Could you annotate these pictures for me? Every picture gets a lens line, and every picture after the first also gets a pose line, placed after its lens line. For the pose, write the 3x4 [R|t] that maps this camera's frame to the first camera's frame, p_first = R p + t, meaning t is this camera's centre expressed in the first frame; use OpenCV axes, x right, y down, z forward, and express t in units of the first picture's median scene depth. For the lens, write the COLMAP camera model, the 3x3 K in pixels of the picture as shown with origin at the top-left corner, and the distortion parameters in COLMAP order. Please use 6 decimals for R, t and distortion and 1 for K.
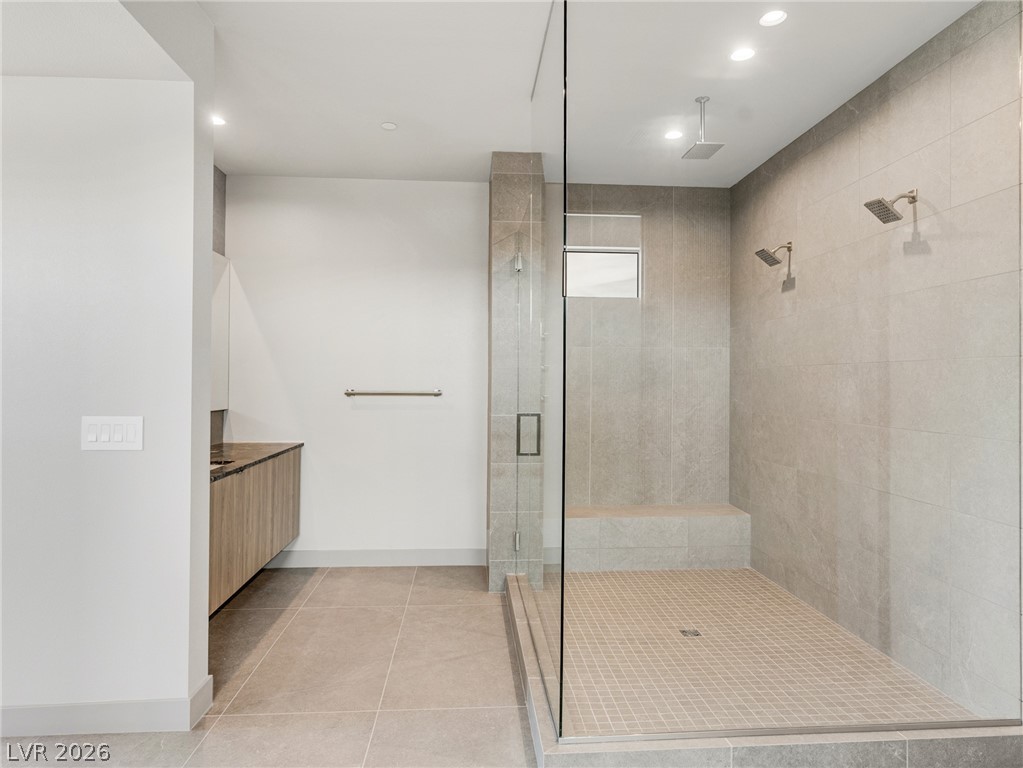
lens RADIAL K [[648.4, 0, 511.5], [0, 648.4, 384.0], [0, 0, 1]] dist [-0.000791, 0.000044]
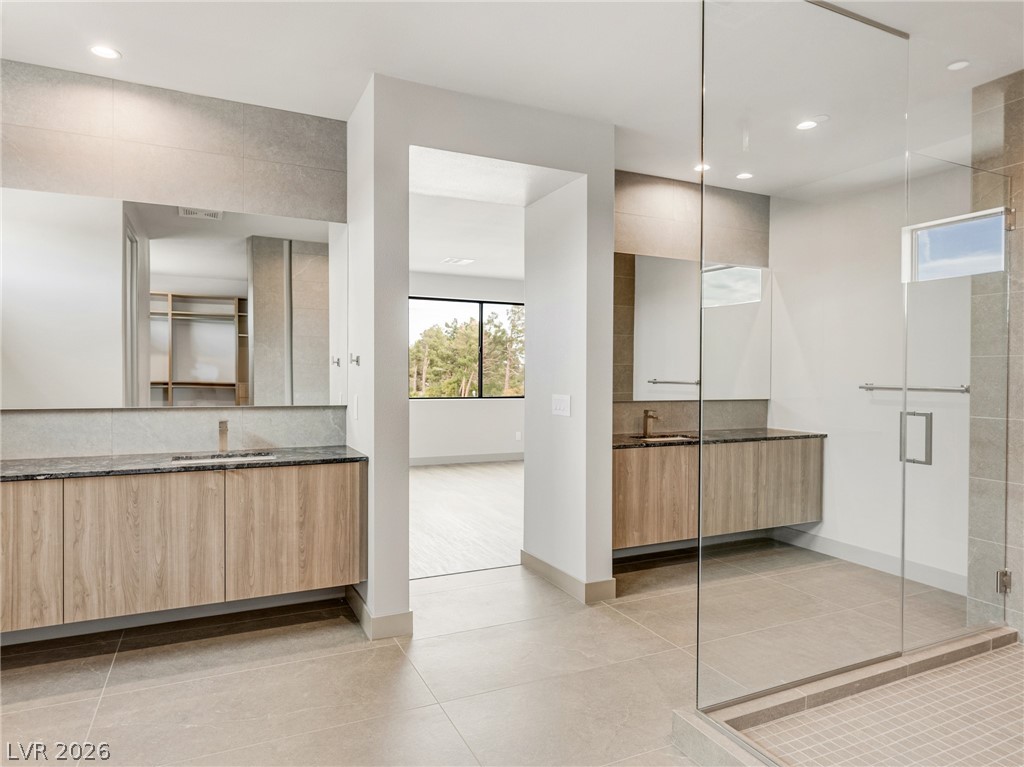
lens RADIAL K [[630.3, 0, 512.0], [0, 630.3, 383.5], [0, 0, 1]] dist [0.000944, 0.000493]
pose [[0.365126, 0.014478, -0.930845, 0.519383], [-0.010319, 0.999881, 0.011505, 0.004007], [0.930901, 0.005405, 0.365232, 0.195455]]
